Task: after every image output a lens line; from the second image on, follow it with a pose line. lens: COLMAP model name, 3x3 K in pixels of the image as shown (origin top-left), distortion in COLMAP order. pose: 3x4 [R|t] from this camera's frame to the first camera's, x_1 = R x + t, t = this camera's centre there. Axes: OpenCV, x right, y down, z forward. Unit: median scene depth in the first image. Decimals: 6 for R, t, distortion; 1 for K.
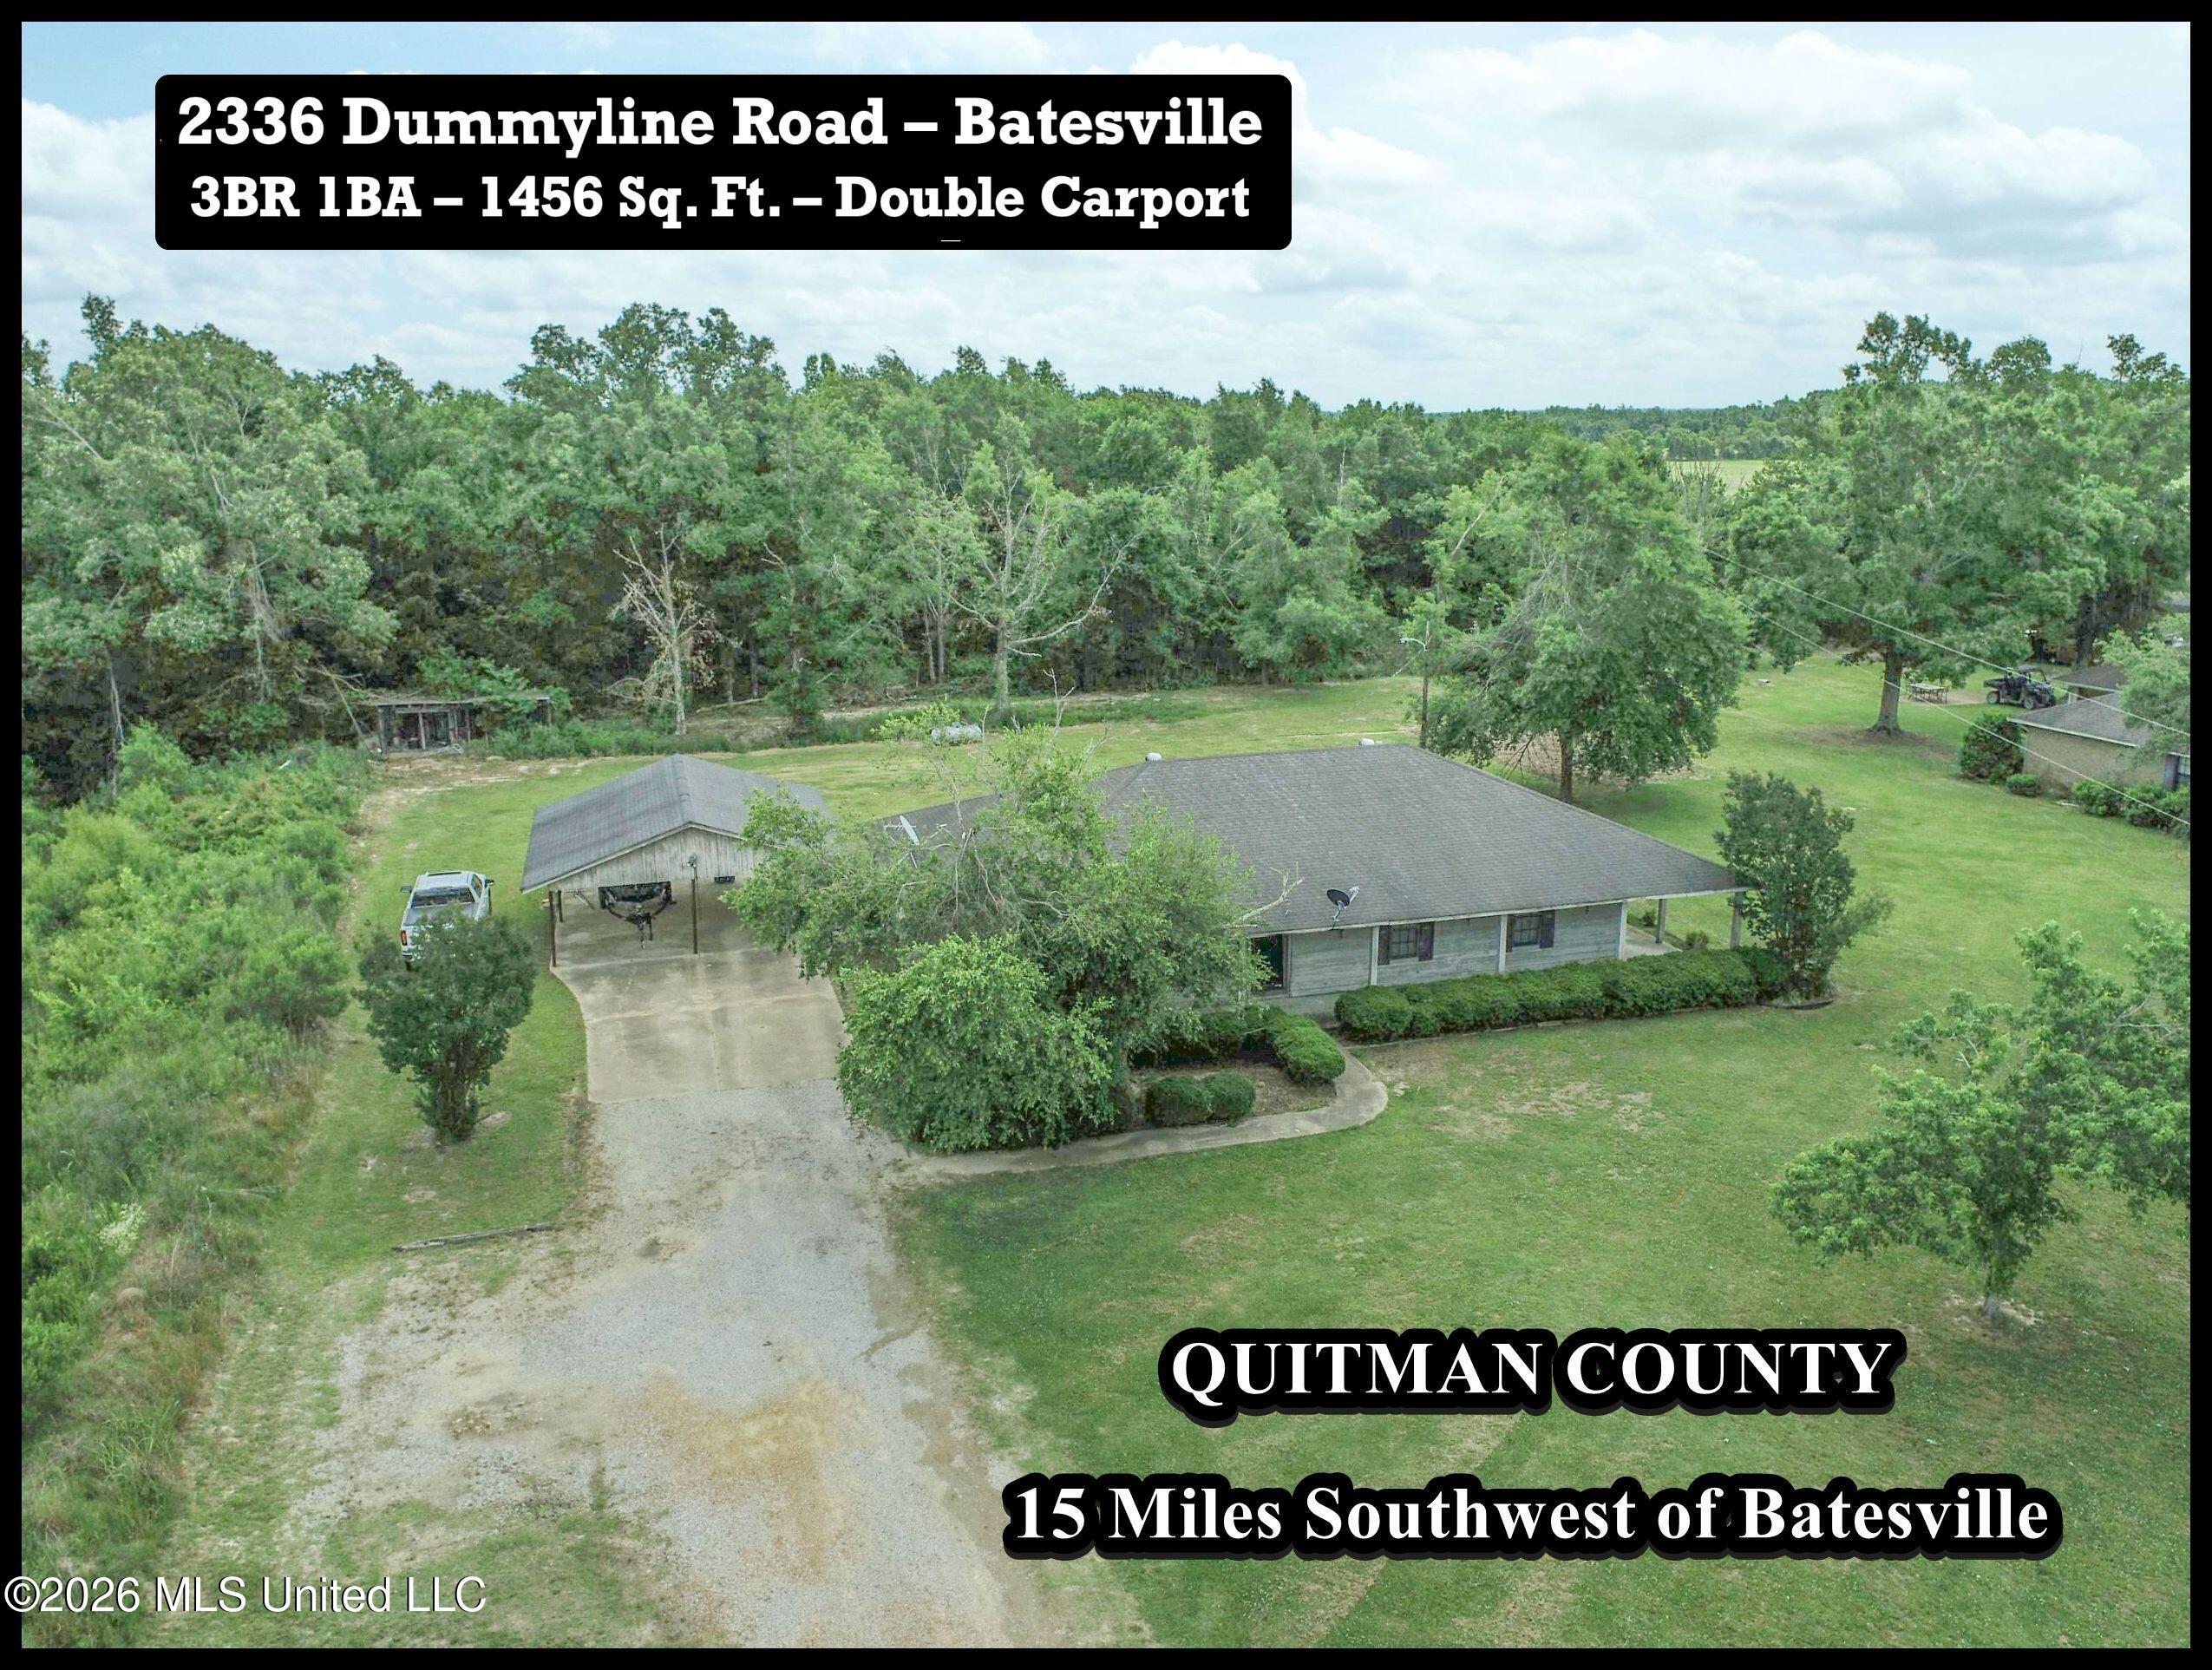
lens RADIAL K [[1631.4, 0, 1106.0], [0, 1631.4, 835.0], [0, 0, 1]] dist [-0.011604, -0.001410]
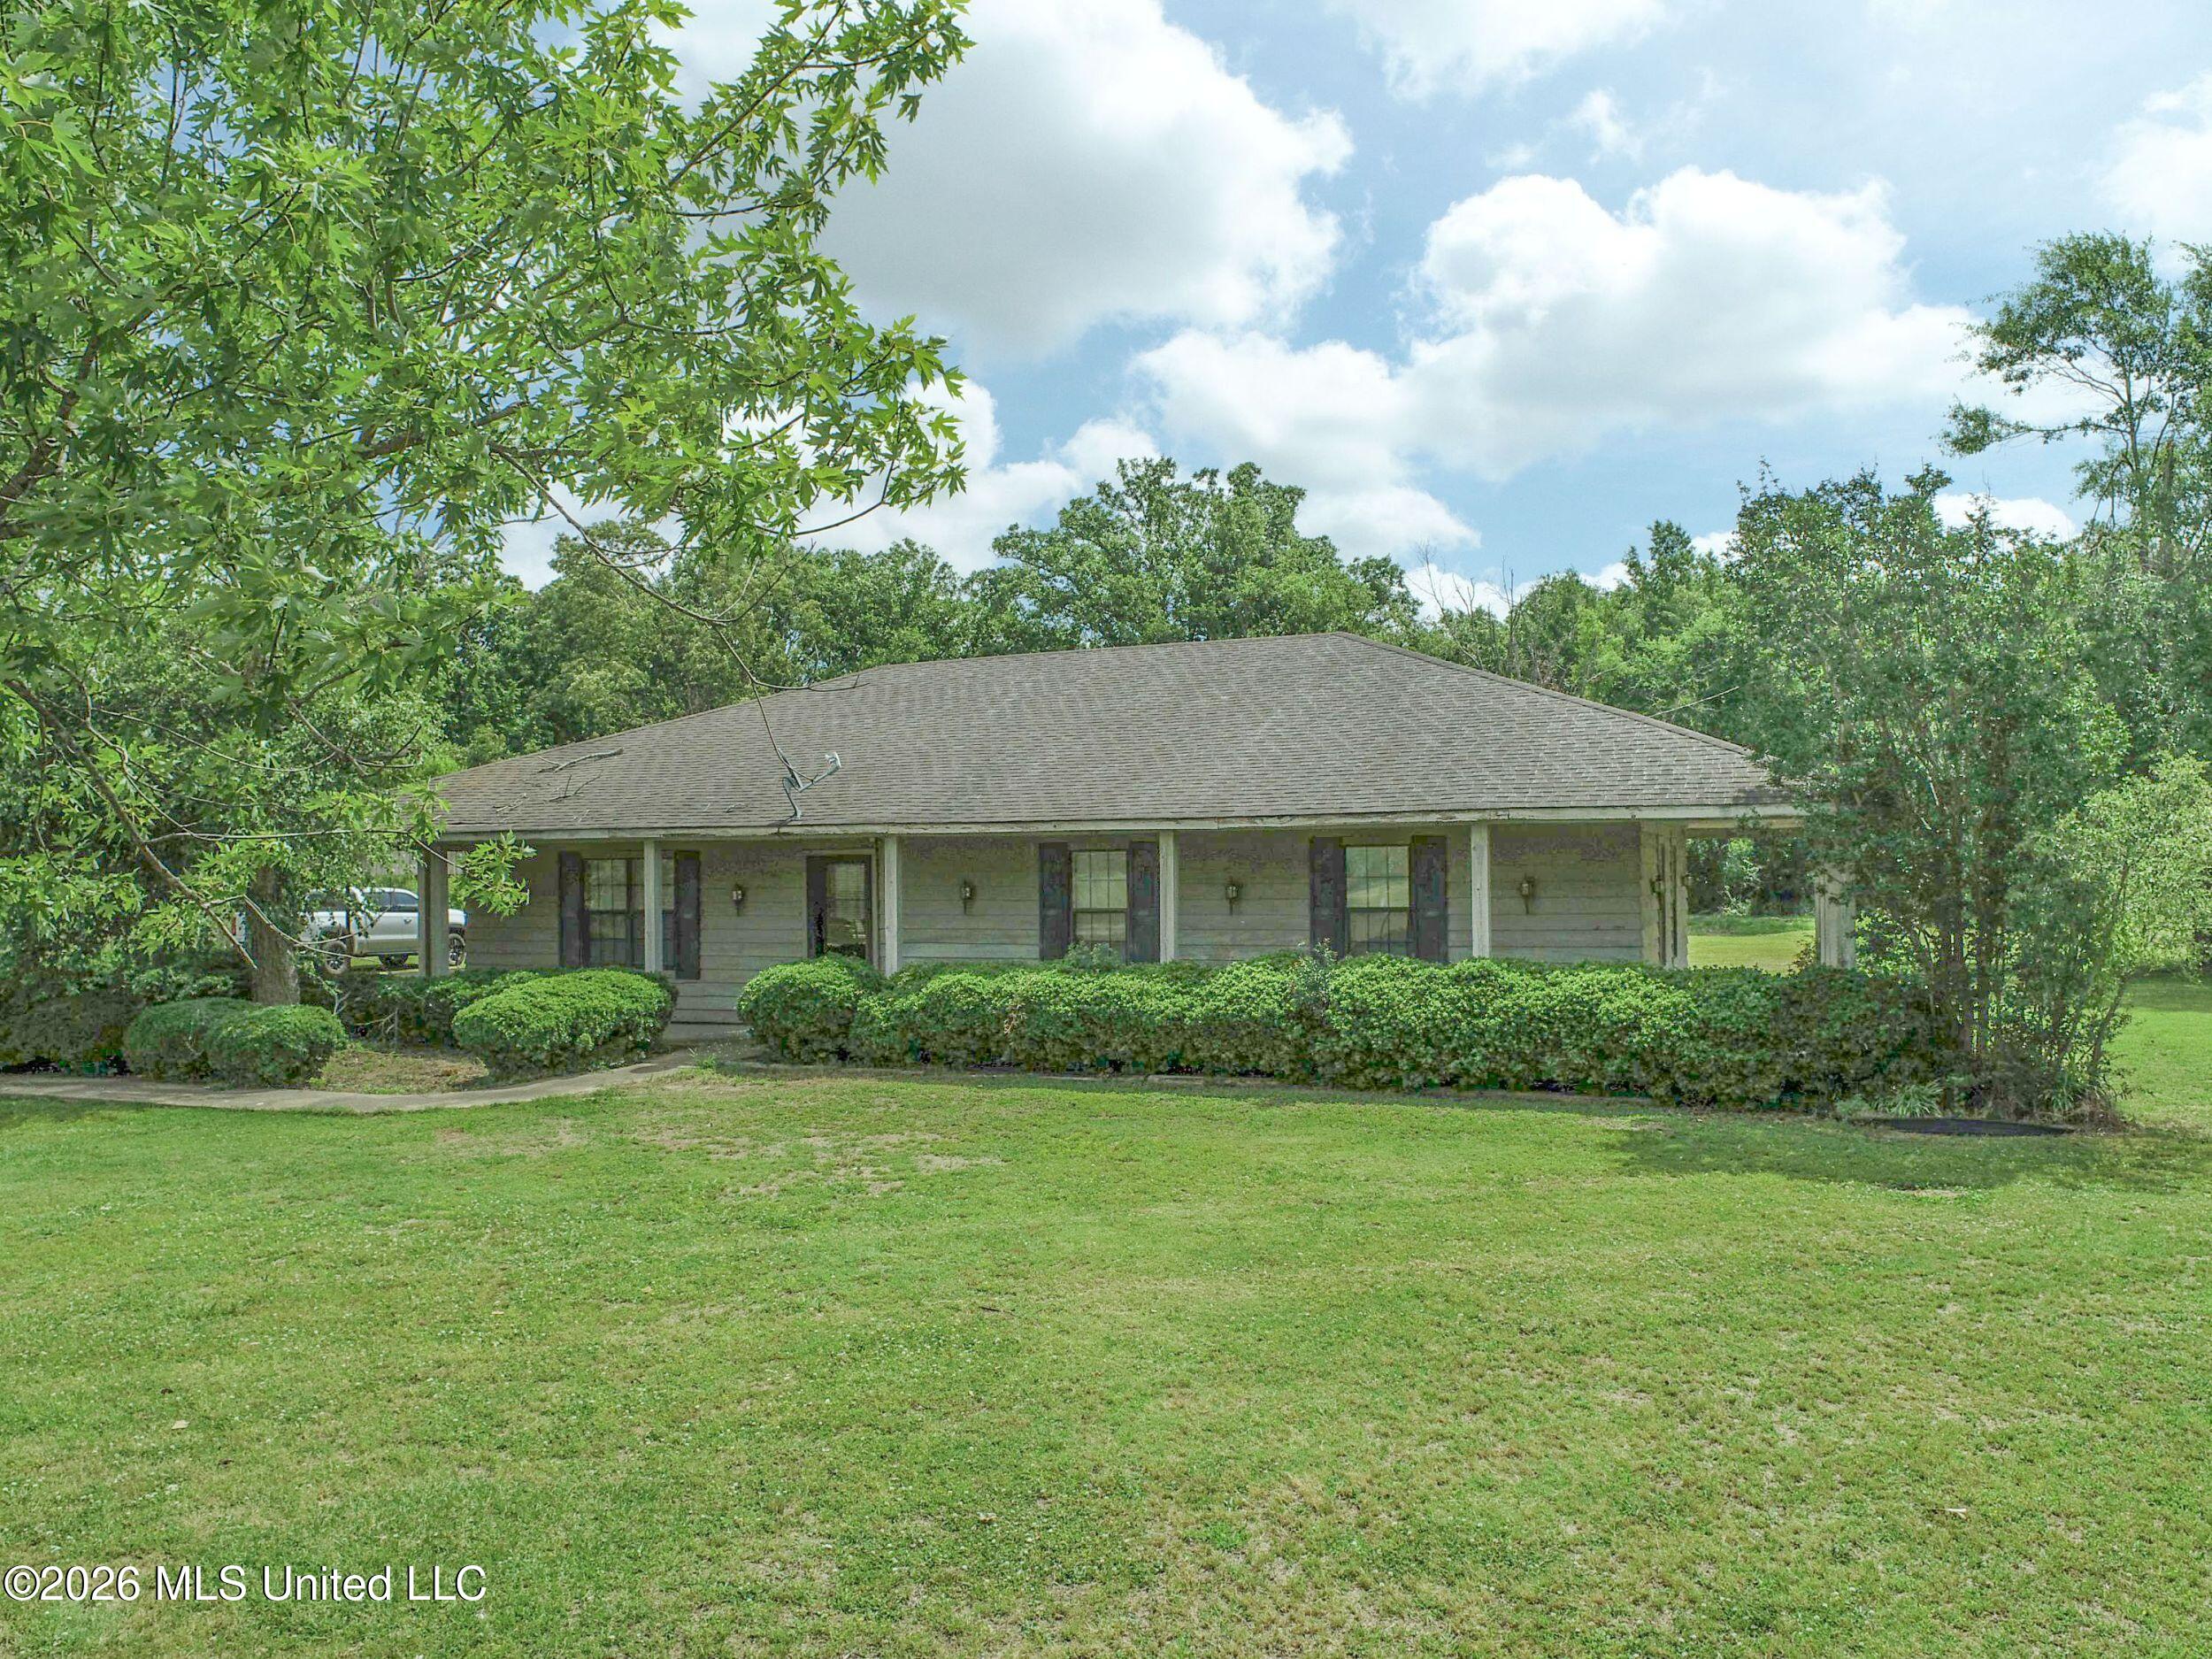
lens RADIAL K [[1663.7, 0, 1100.1], [0, 1663.7, 836.0], [0, 0, 1]] dist [-0.016020, -0.000995]
pose [[0.787243, -0.017110, -0.616405, 0.291323], [-0.142266, 0.967608, -0.208555, 0.084771], [0.600007, 0.251877, 0.759309, 0.372096]]
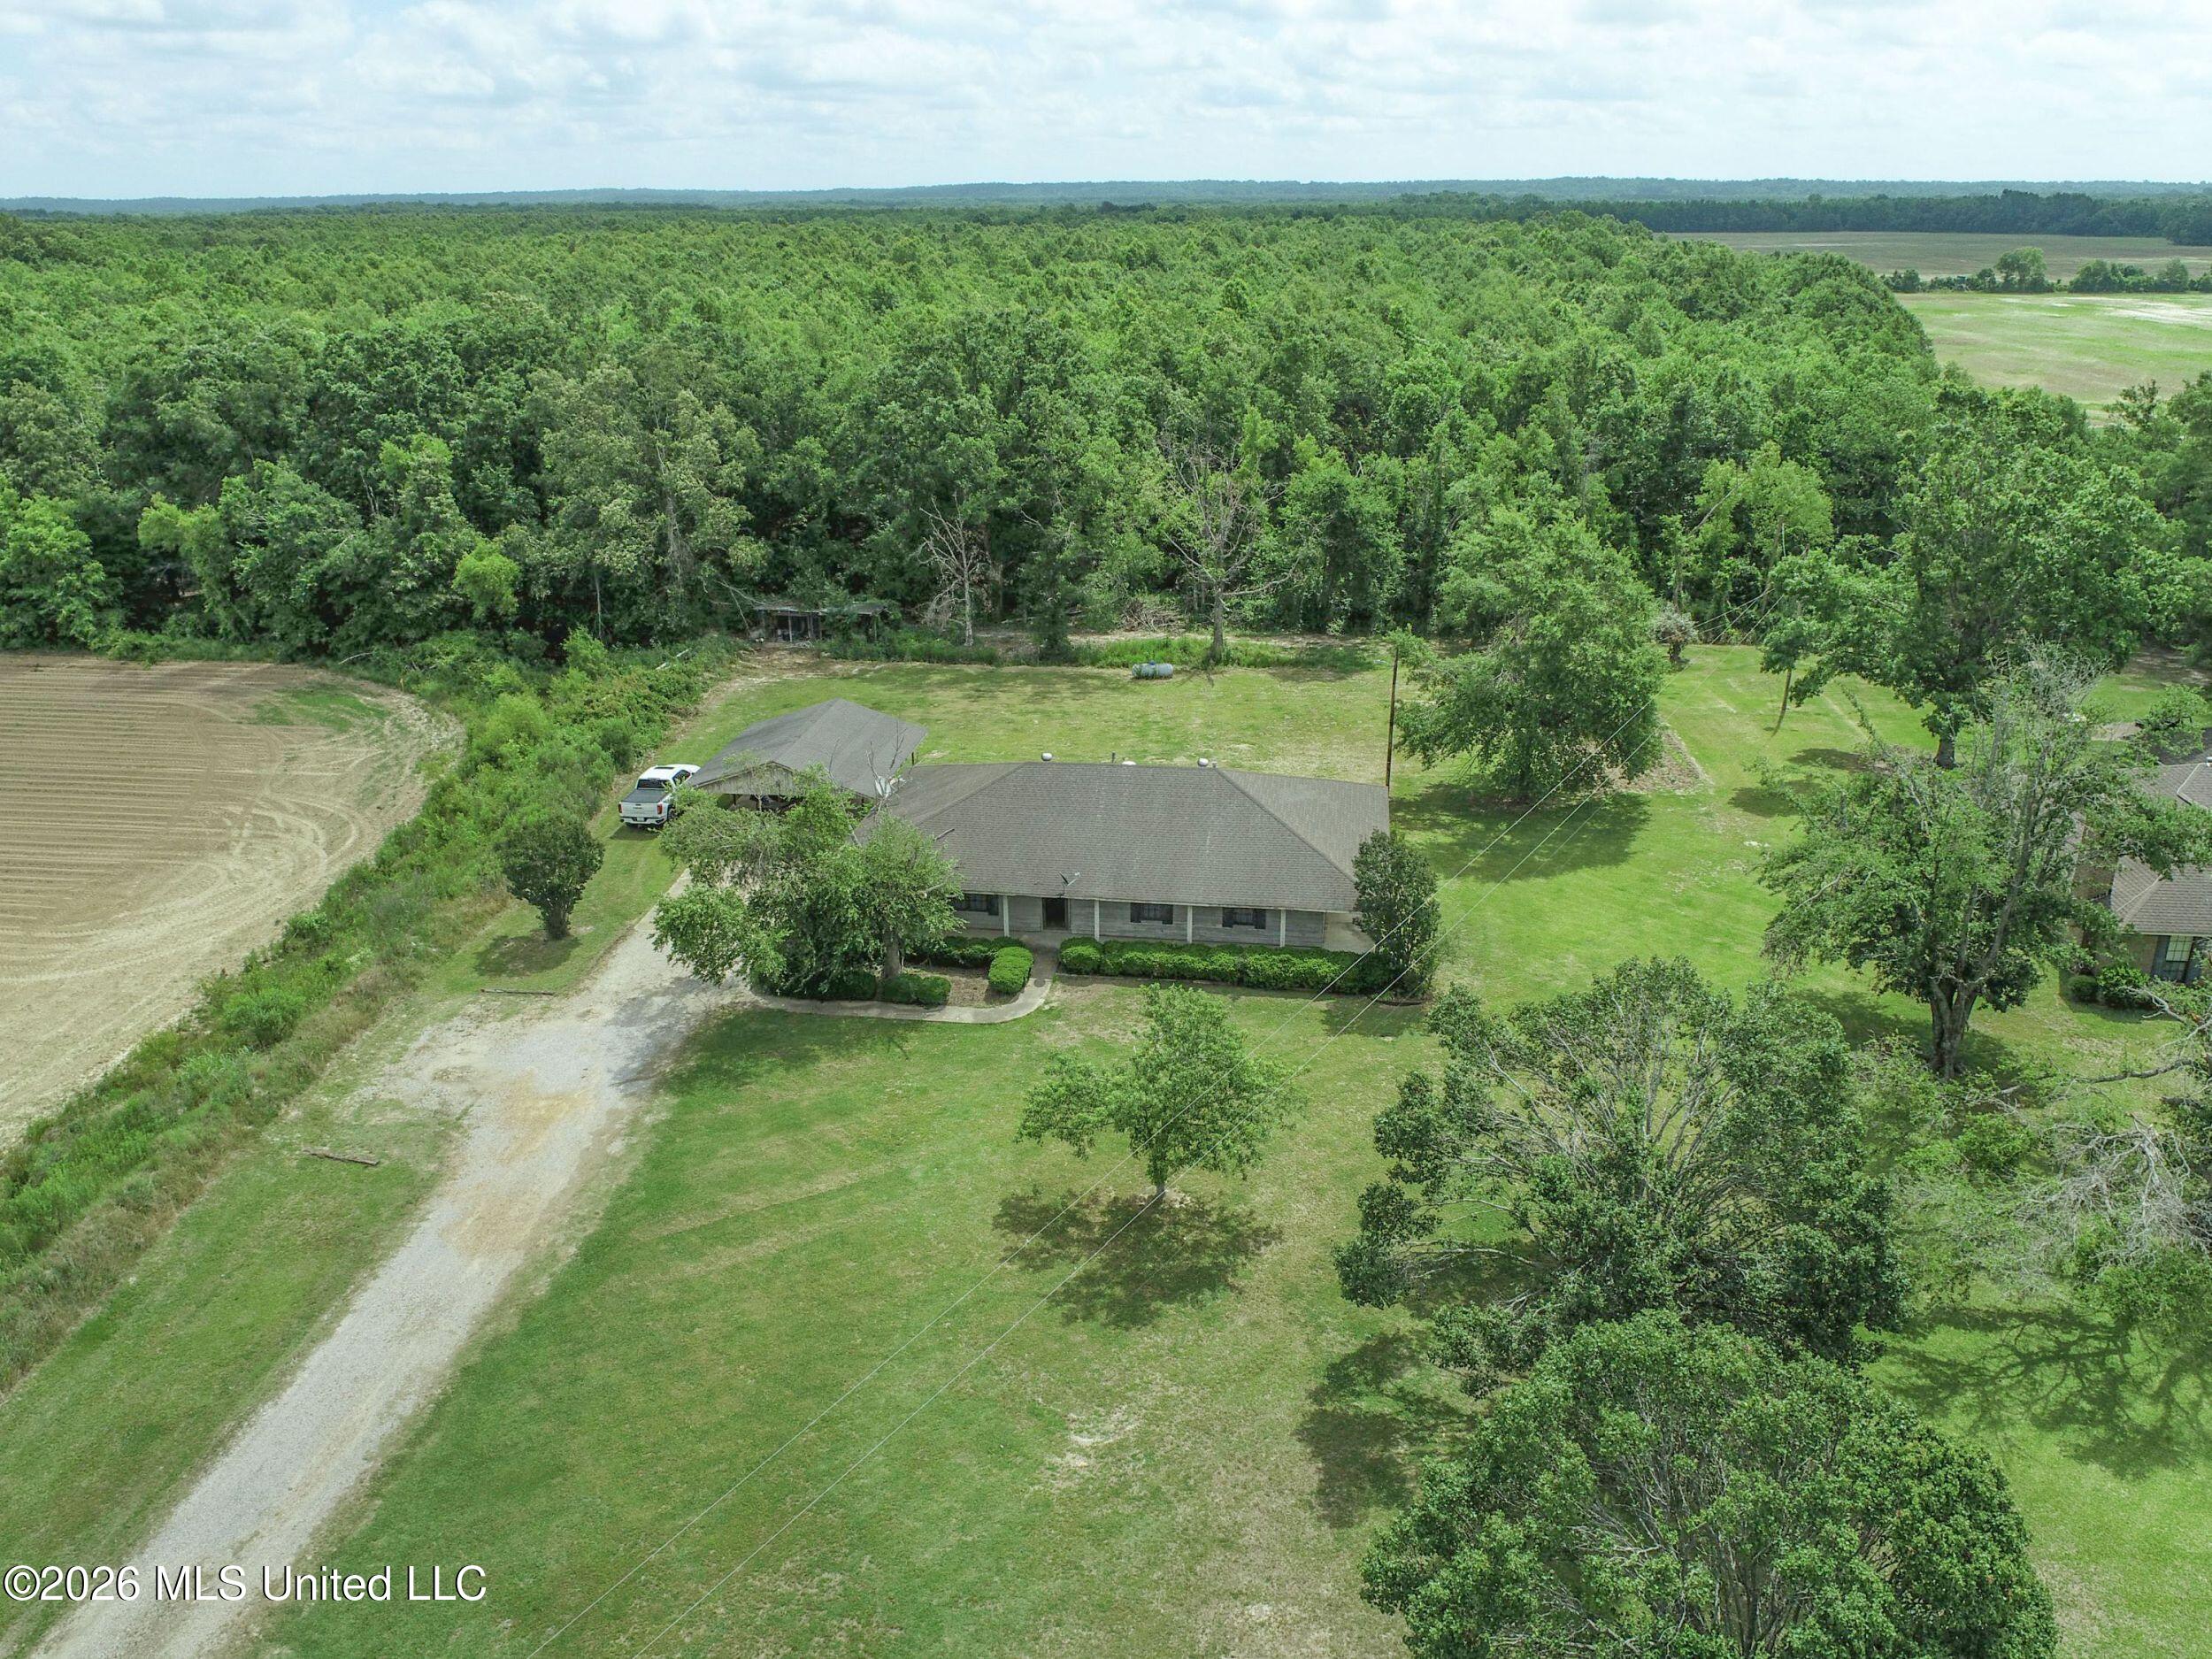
lens RADIAL K [[1661.4, 0, 1102.4], [0, 1661.4, 835.5], [0, 0, 1]] dist [-0.014952, 0.002291]
pose [[0.912263, 0.146830, -0.382385, 0.422913], [-0.099294, 0.984971, 0.141326, -0.124522], [0.397389, -0.090958, 0.913131, -0.228100]]
